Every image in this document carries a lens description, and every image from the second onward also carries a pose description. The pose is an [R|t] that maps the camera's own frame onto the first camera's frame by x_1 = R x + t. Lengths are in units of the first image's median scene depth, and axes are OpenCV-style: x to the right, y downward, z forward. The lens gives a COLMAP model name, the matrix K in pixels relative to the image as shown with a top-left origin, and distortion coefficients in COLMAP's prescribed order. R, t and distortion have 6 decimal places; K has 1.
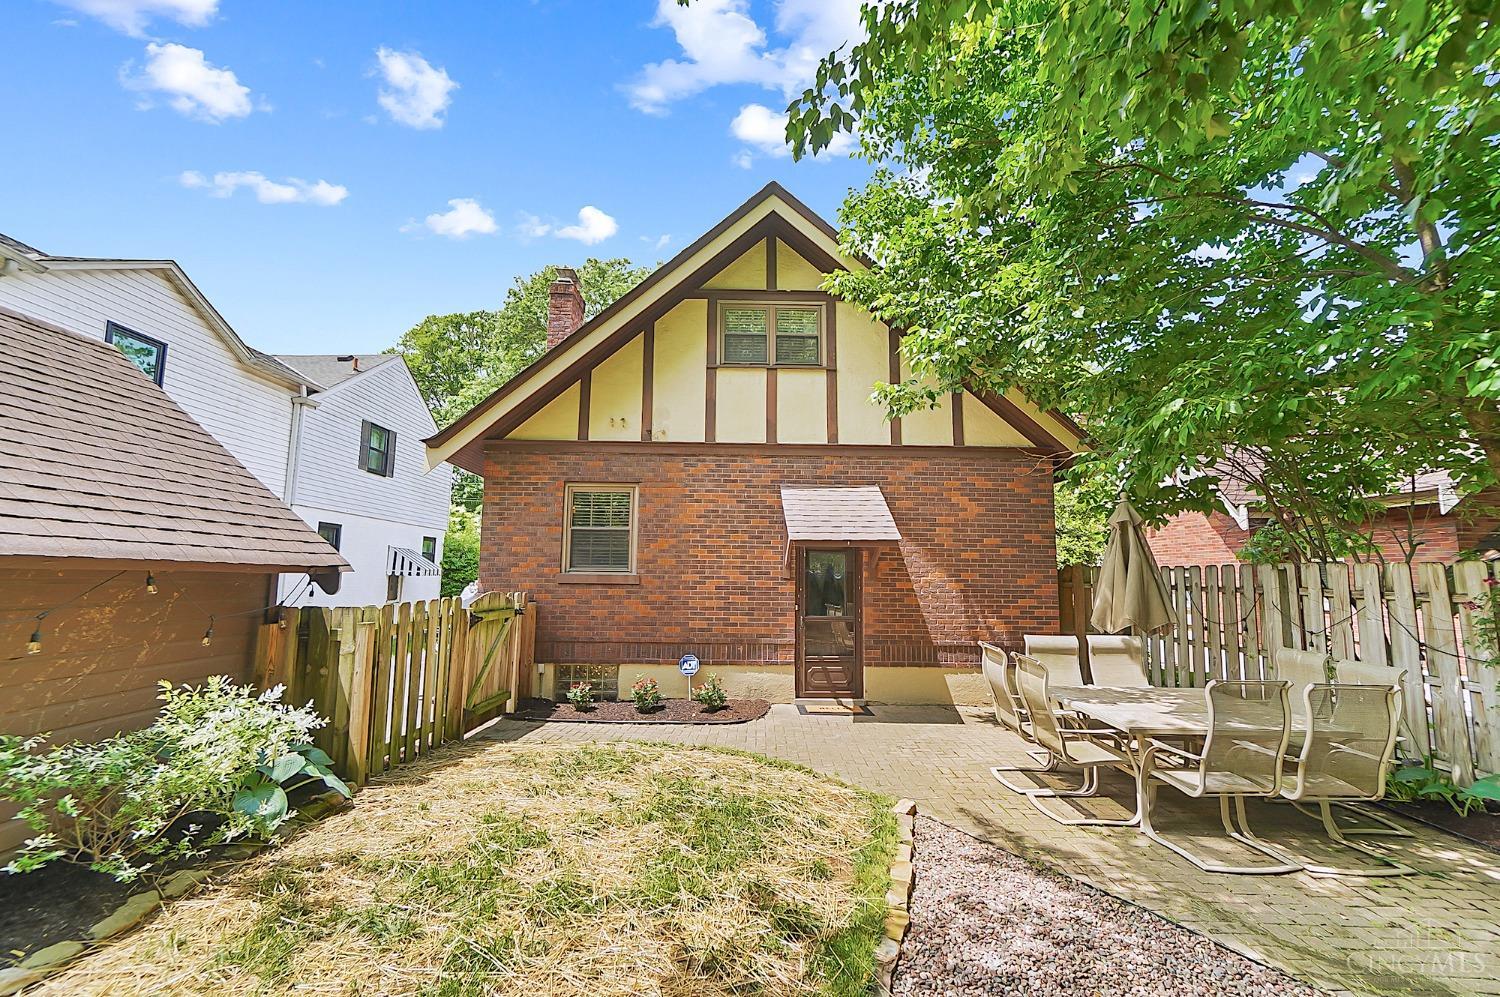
lens RADIAL K [[673.9, 0, 738.2], [0, 673.9, 488.8], [0, 0, 1]] dist [-0.006910, 0.008762]
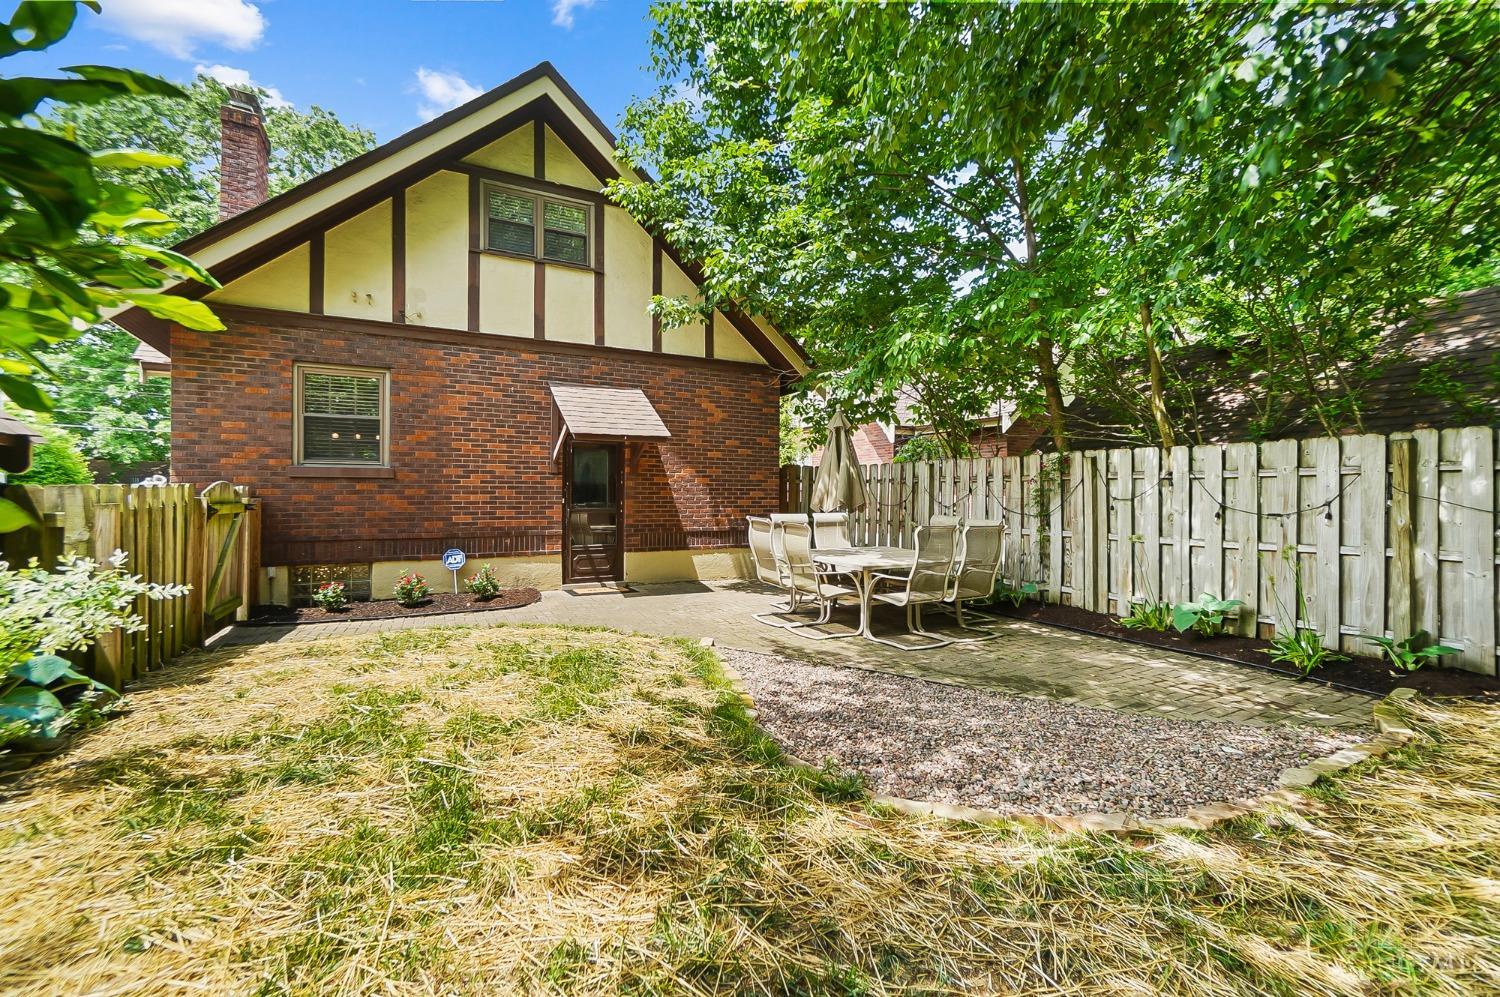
lens RADIAL K [[673.9, 0, 748.2], [0, 673.9, 492.0], [0, 0, 1]] dist [-0.006910, 0.008762]
pose [[0.881554, -0.005904, 0.472047, -0.154254], [-0.052002, 0.992622, 0.109530, 0.032872], [-0.469211, -0.121104, 0.874743, -0.050235]]
